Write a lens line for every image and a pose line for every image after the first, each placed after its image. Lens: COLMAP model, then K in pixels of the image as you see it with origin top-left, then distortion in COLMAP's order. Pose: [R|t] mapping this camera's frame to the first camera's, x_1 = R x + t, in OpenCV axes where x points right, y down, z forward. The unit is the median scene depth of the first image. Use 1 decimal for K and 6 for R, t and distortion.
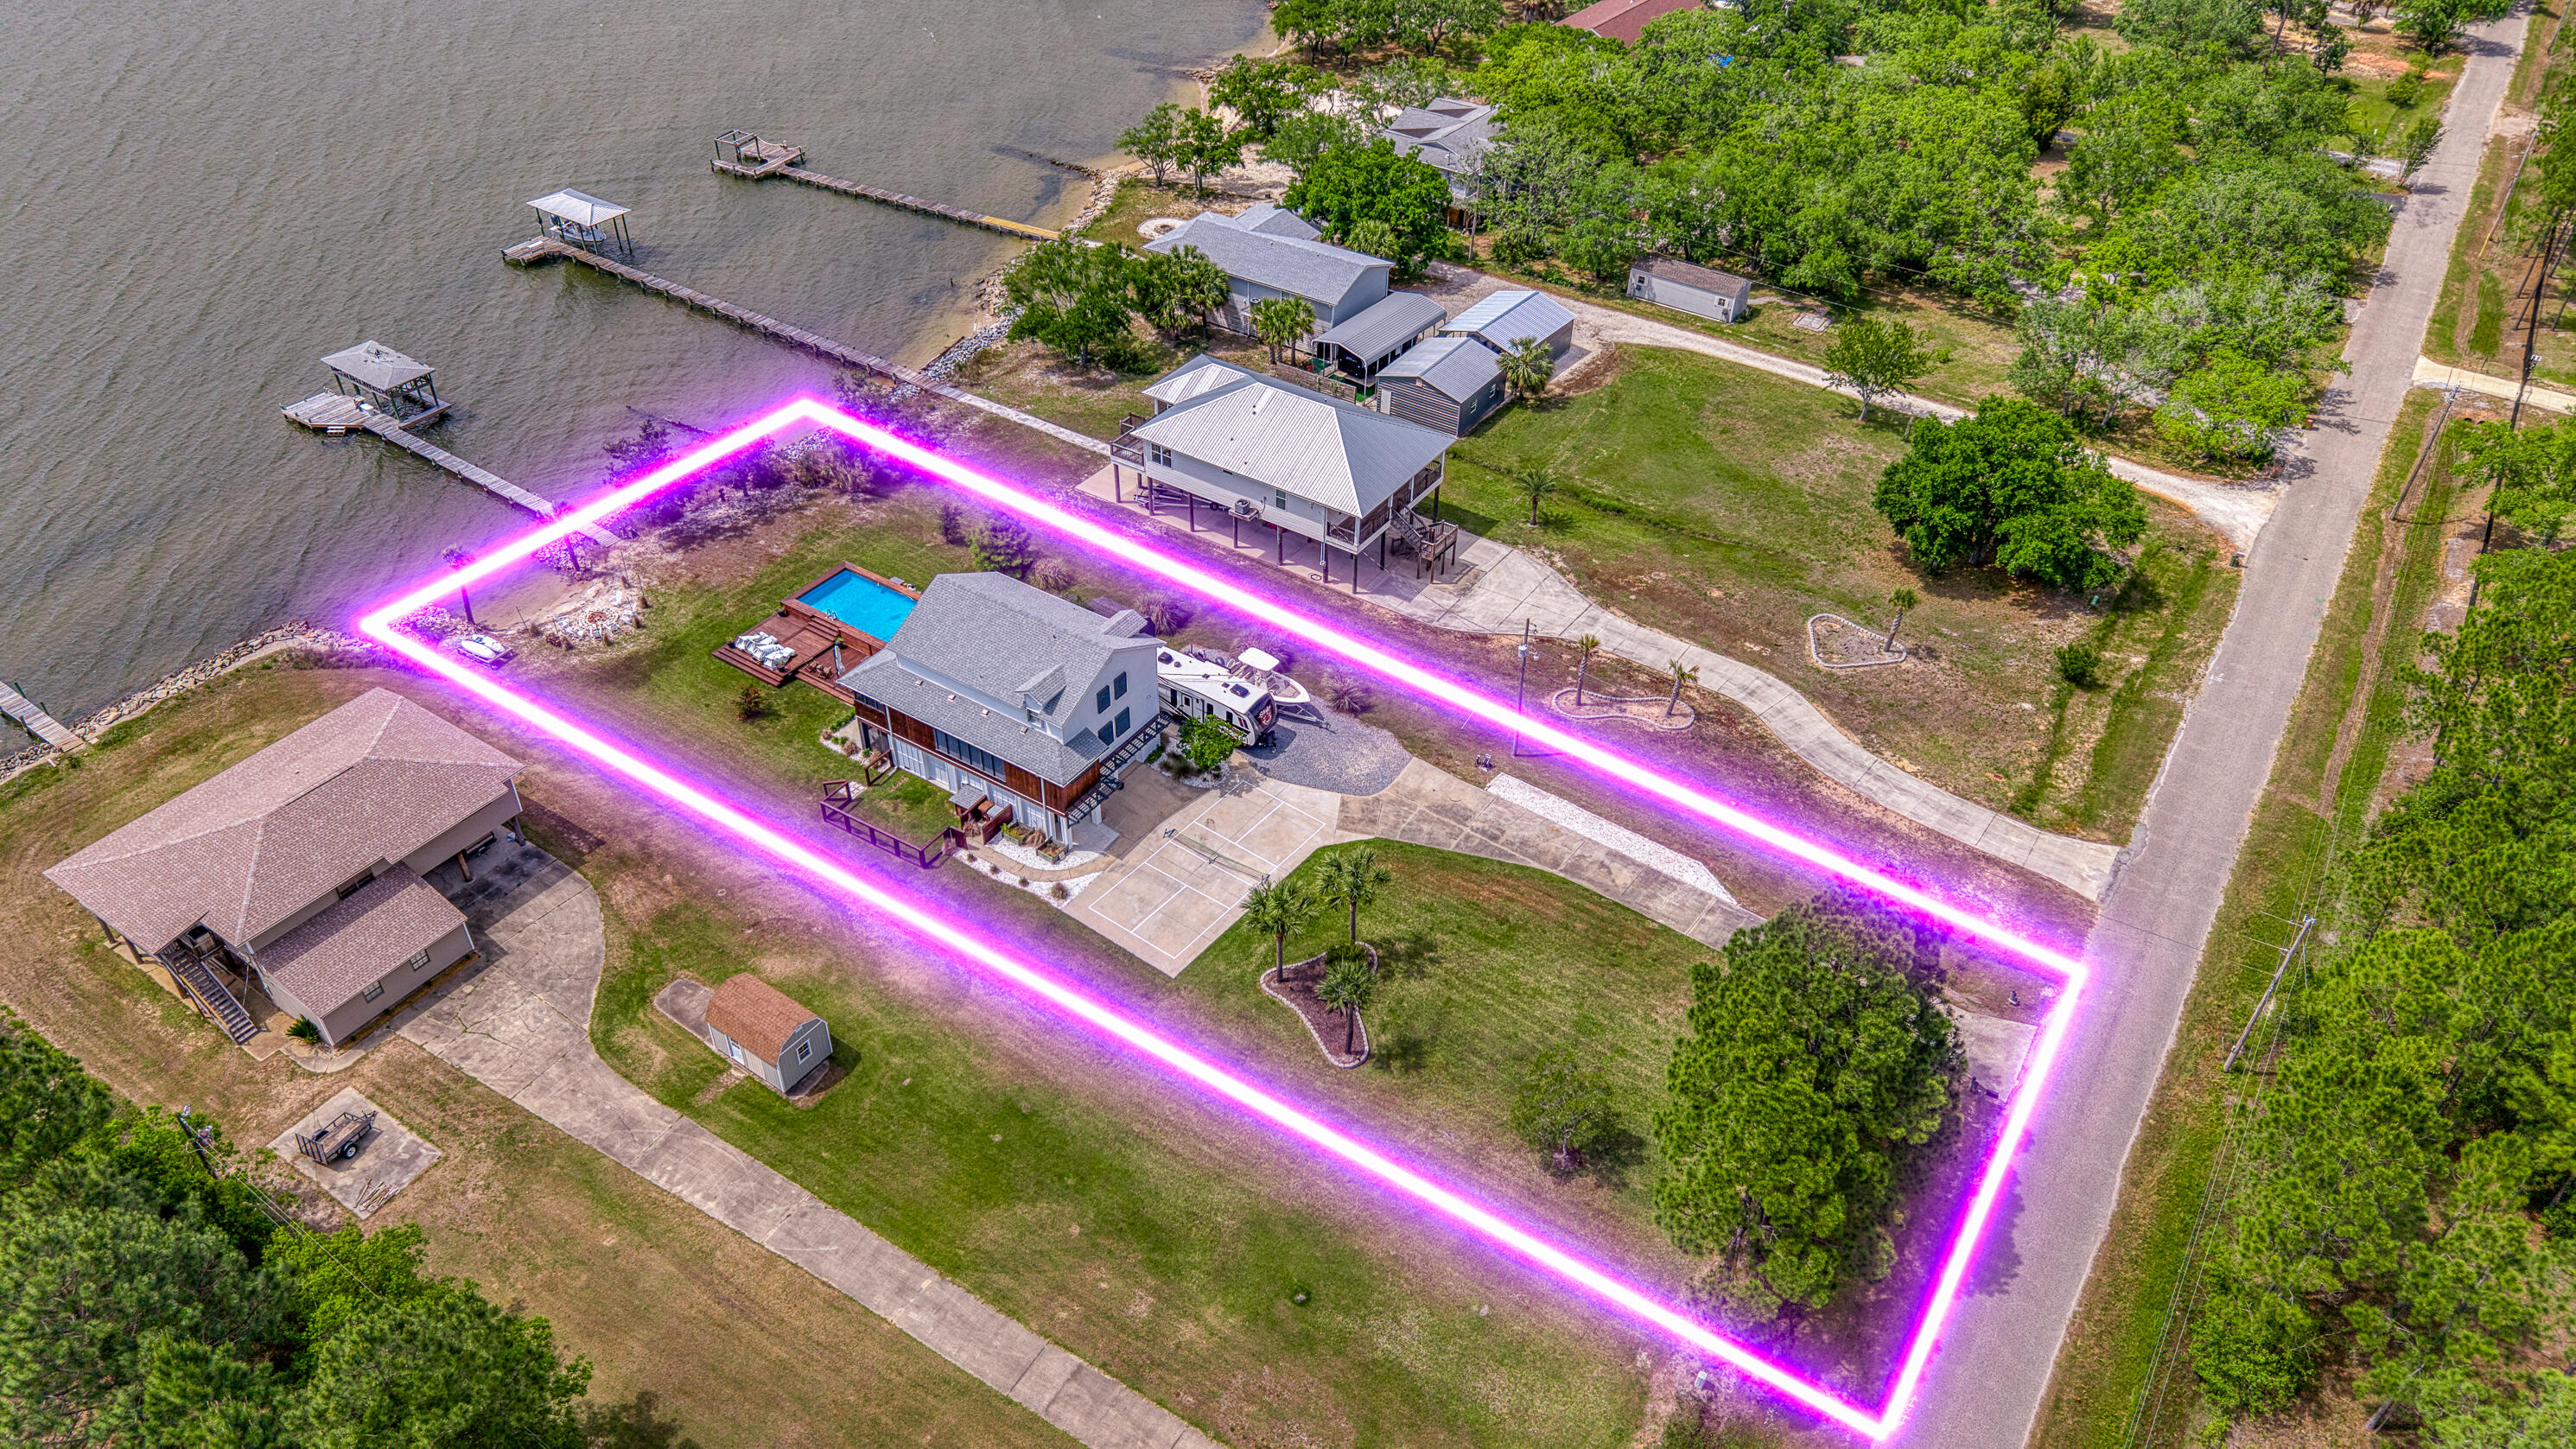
lens RADIAL K [[1730.7, 0, 1288.0], [0, 1730.7, 724.5], [0, 0, 1]] dist [0.008968, -0.002450]
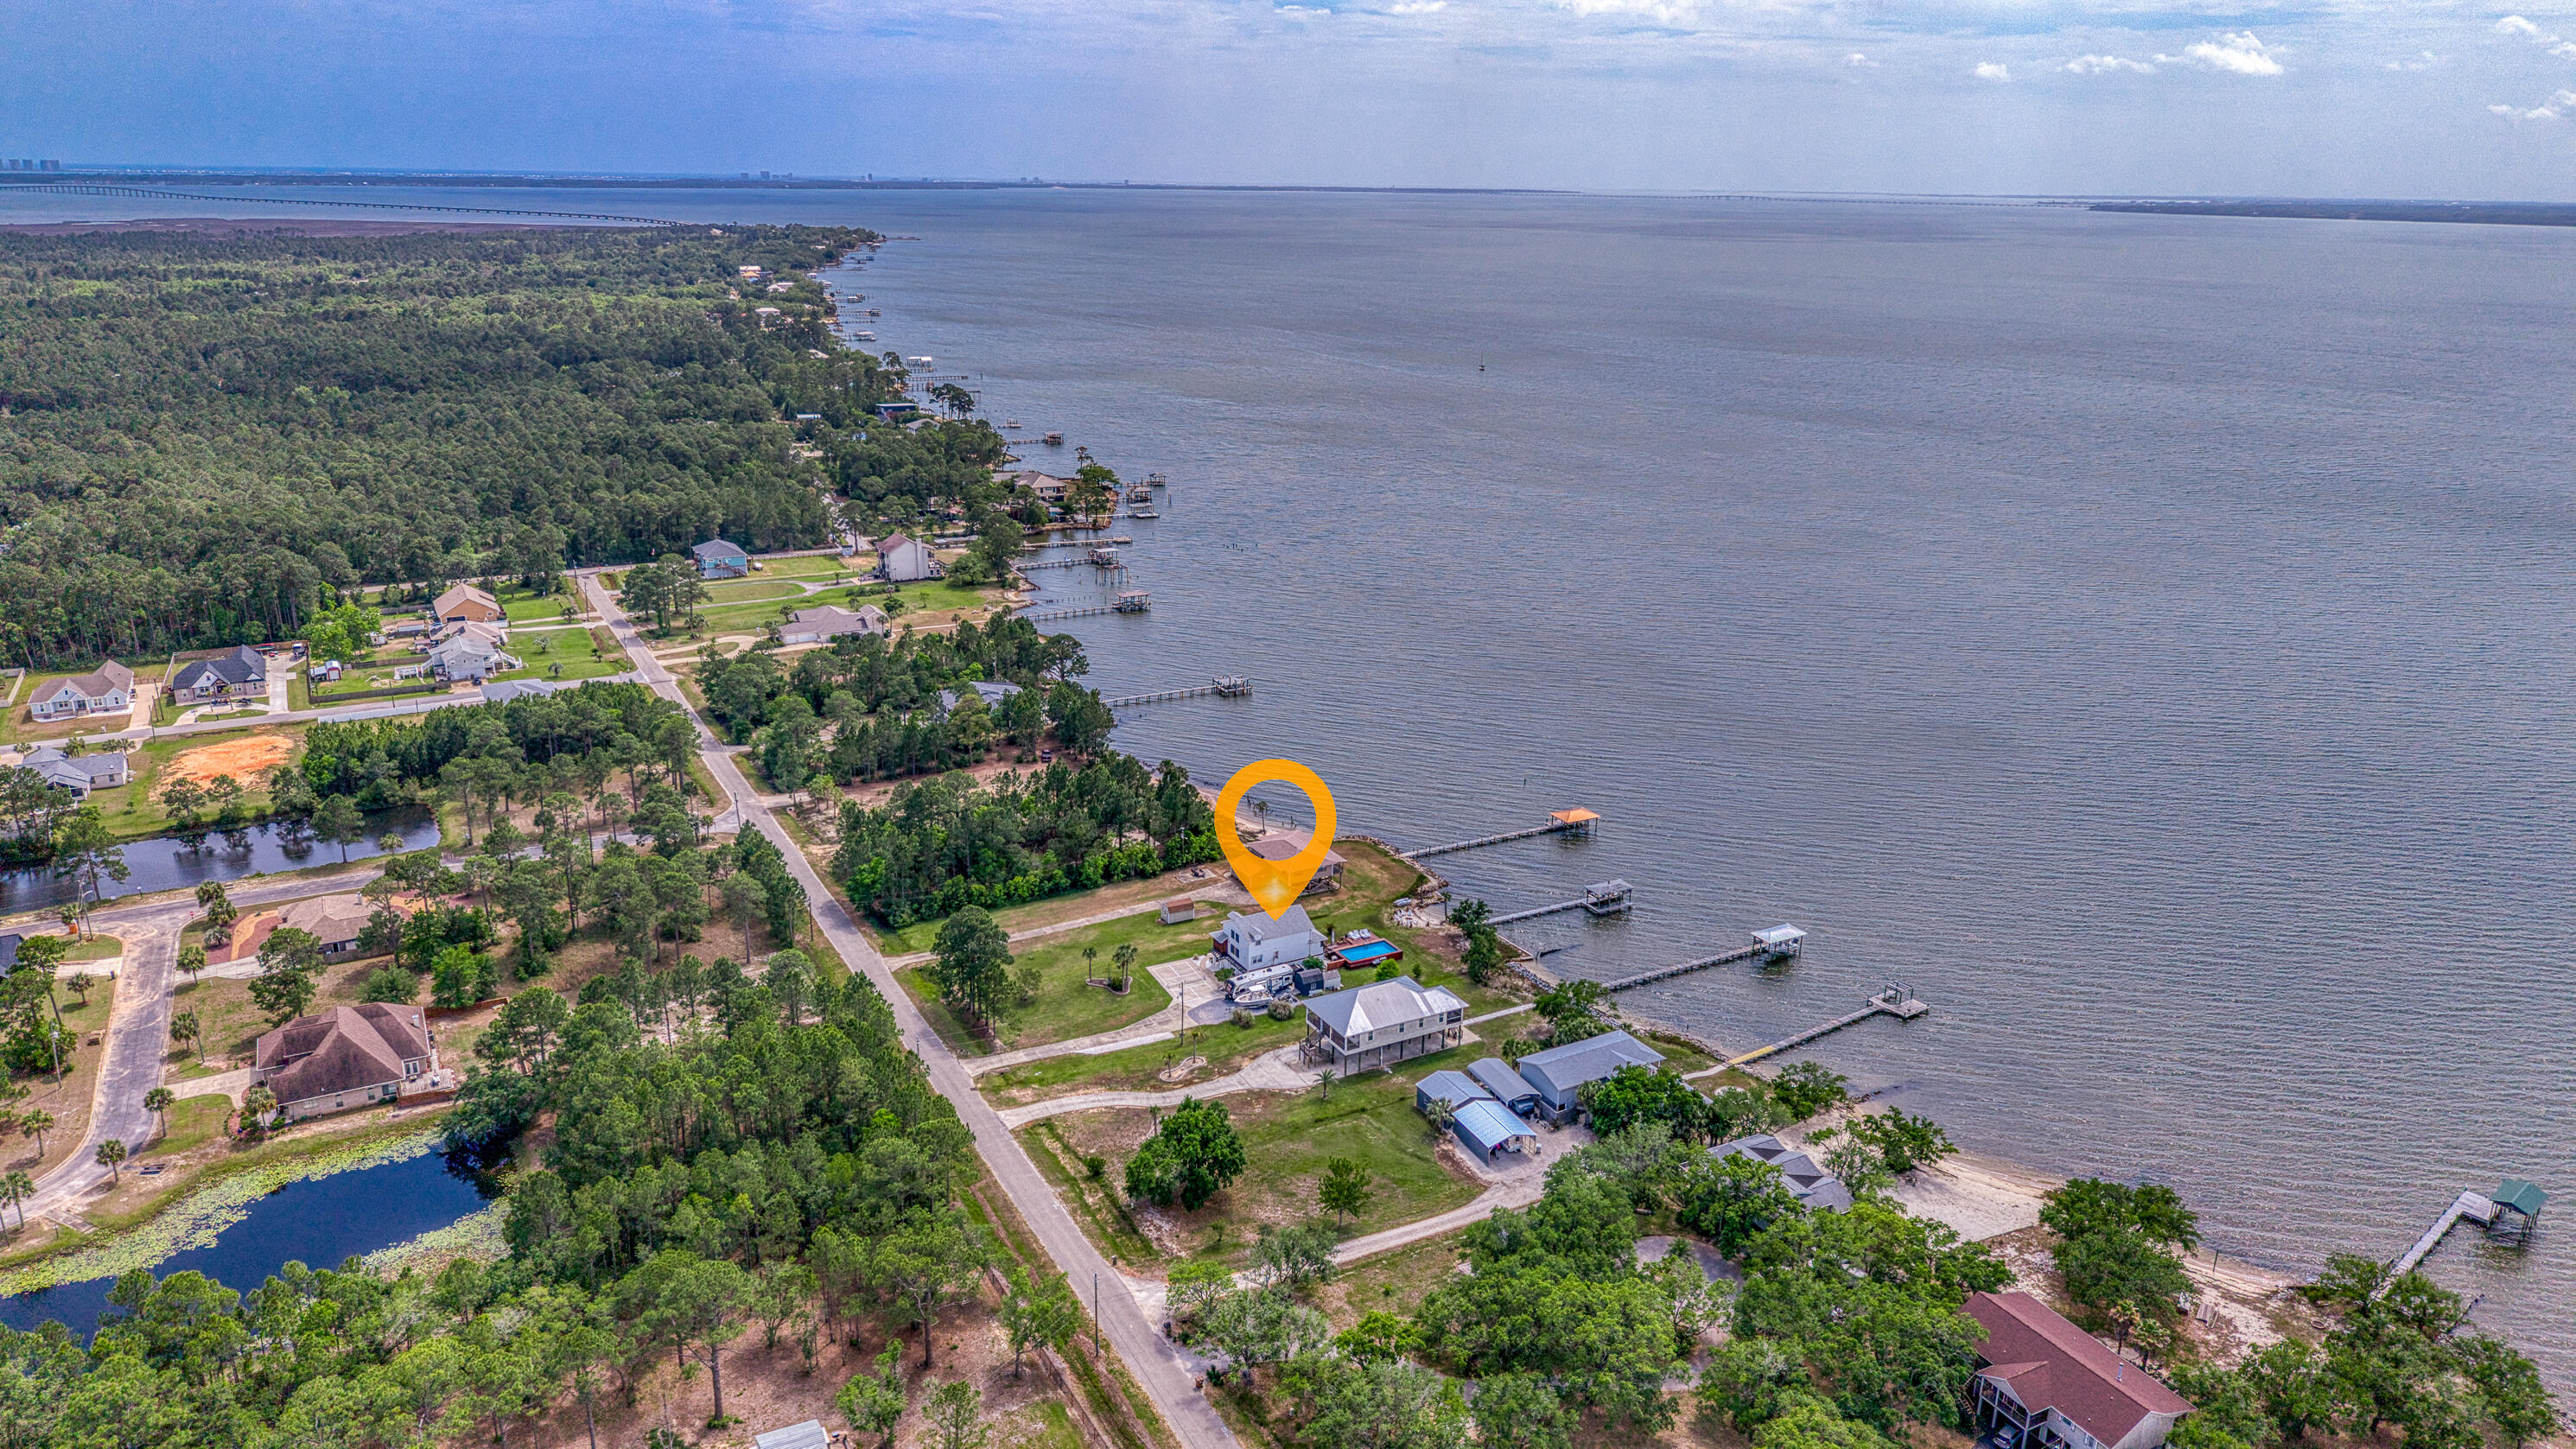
lens RADIAL K [[1730.7, 0, 1288.0], [0, 1730.7, 724.5], [0, 0, 1]] dist [0.008968, -0.002450]
pose [[-0.463182, 0.248956, -0.850578, 2.076529], [-0.567413, 0.653952, 0.500390, -1.624095], [0.680812, 0.714400, -0.161638, 1.165138]]
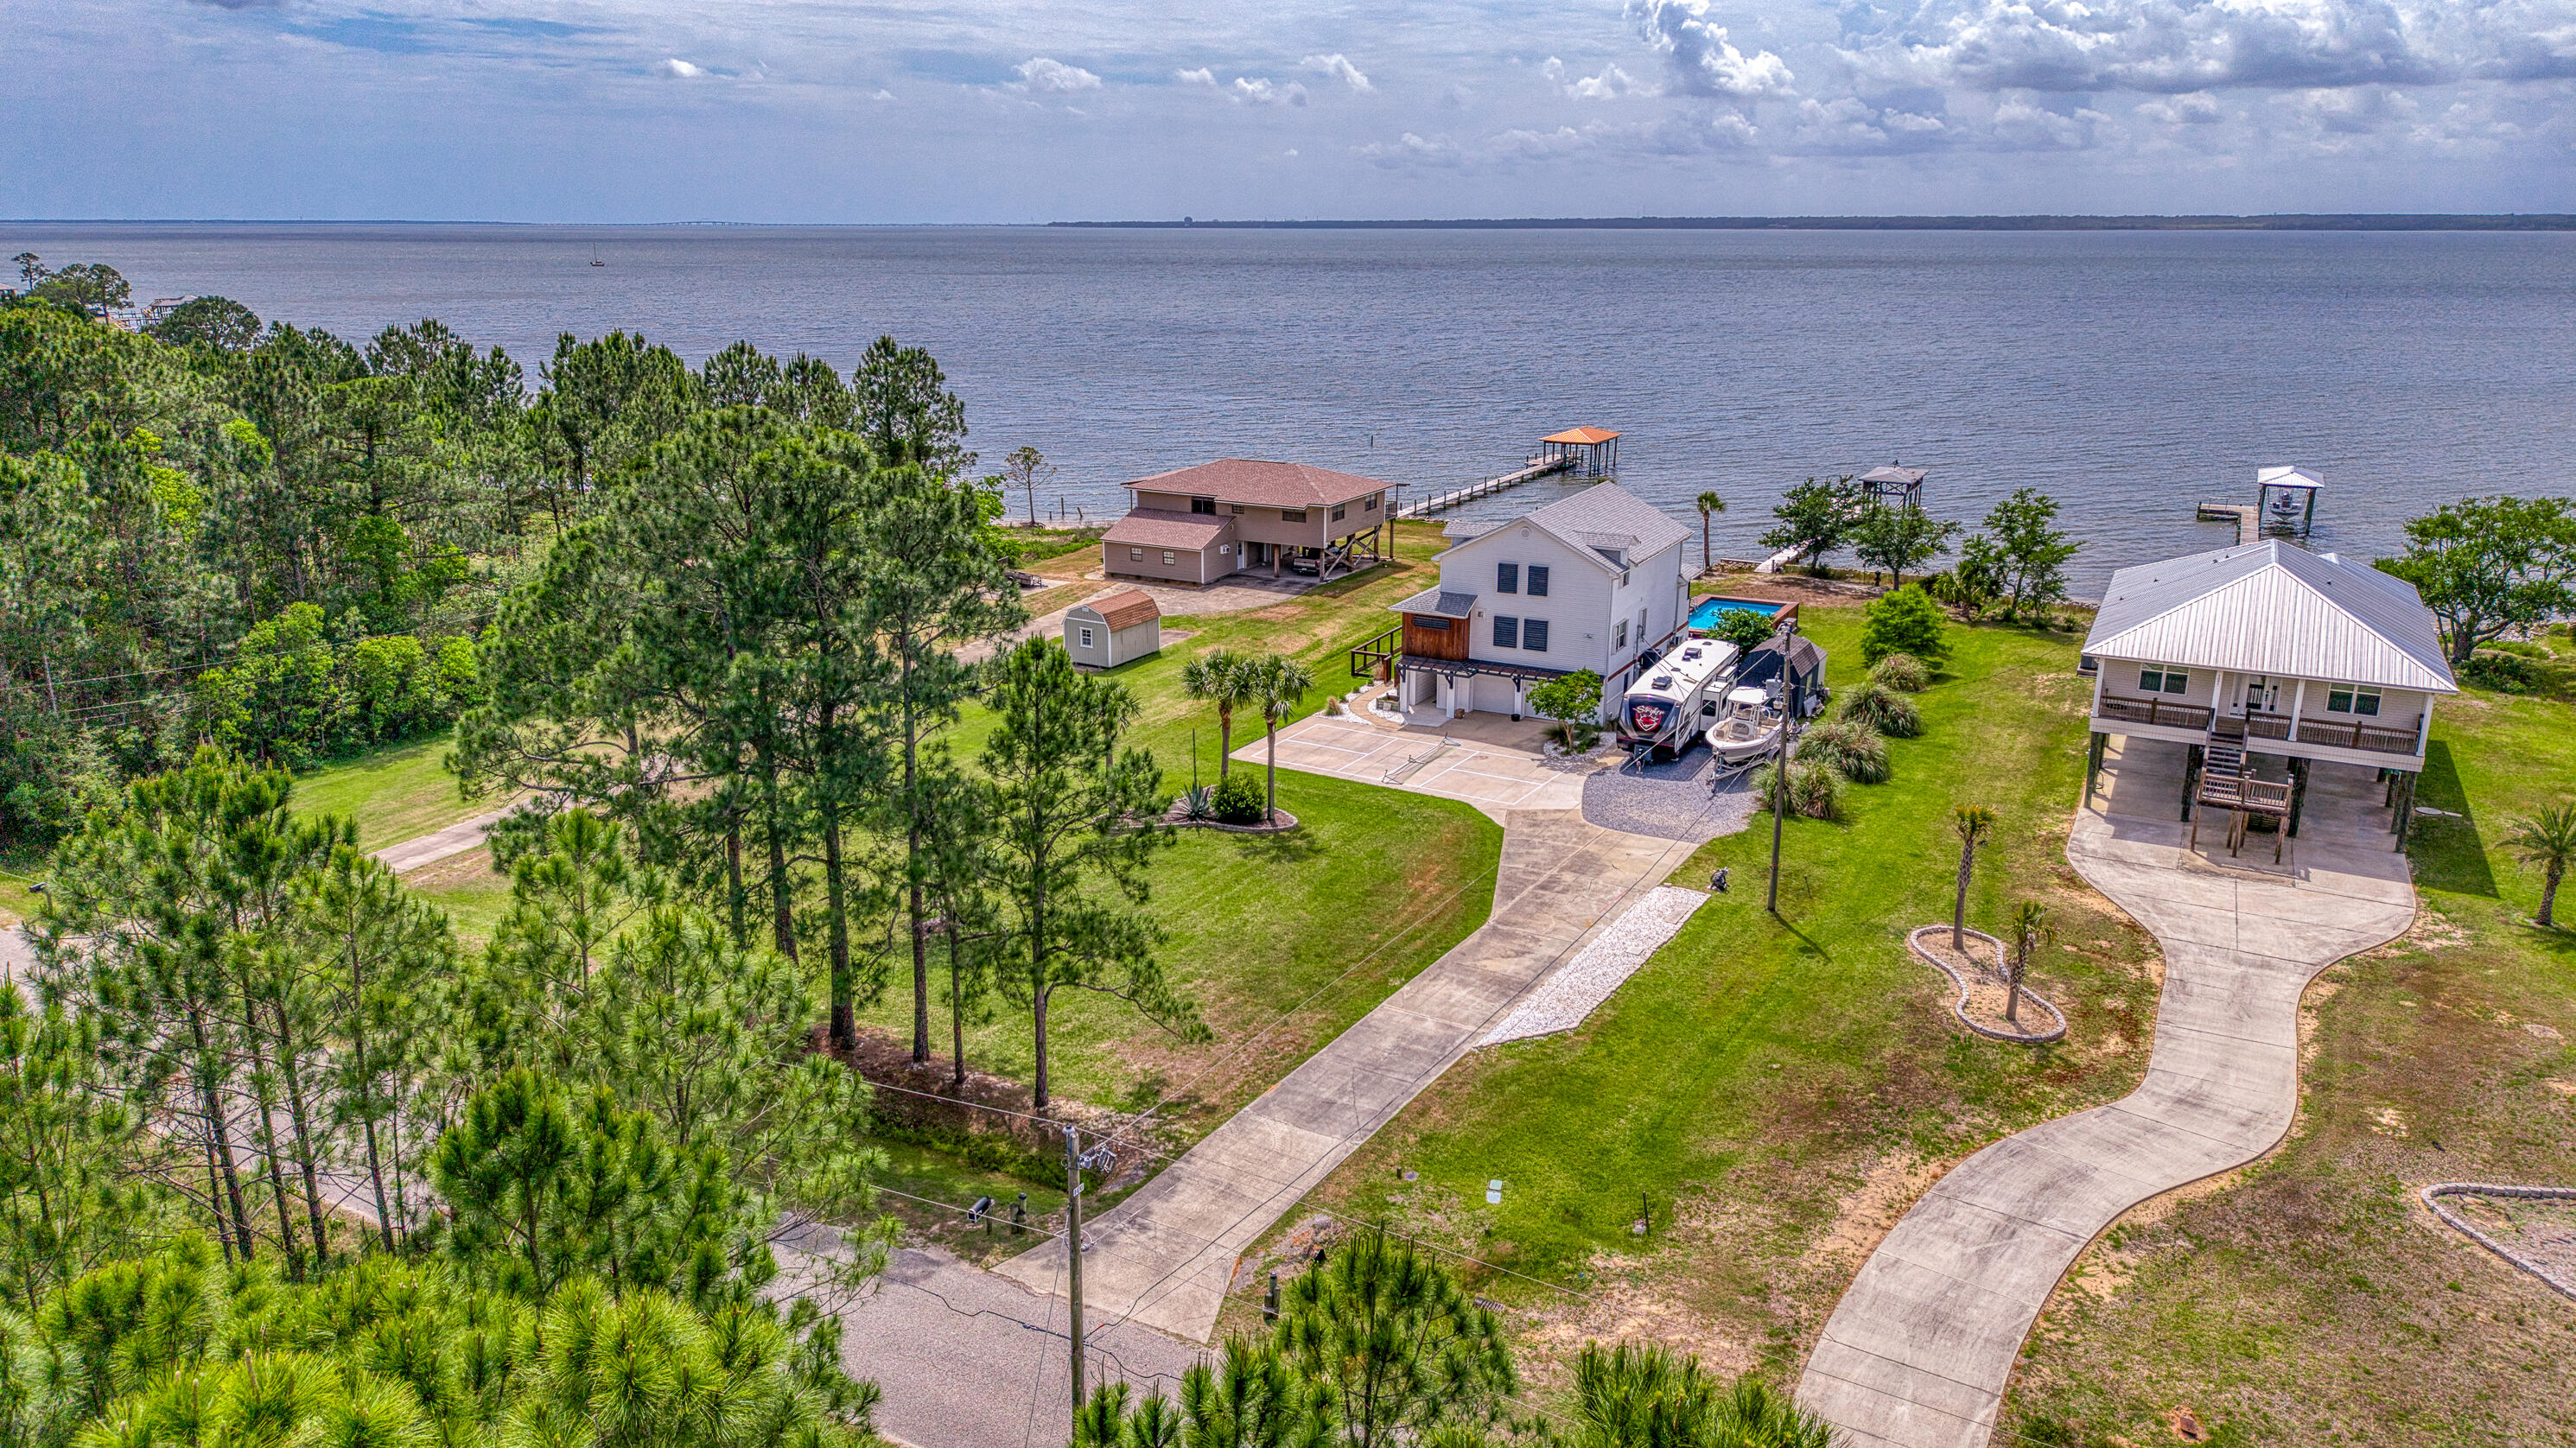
lens RADIAL K [[1730.6, 0, 1288.0], [0, 1730.6, 724.0], [0, 0, 1]] dist [0.008968, -0.002450]
pose [[0.084856, 0.262046, -0.961318, 0.665619], [-0.621654, 0.767914, 0.154452, -0.019270], [0.778682, 0.584500, 0.228064, 0.689732]]
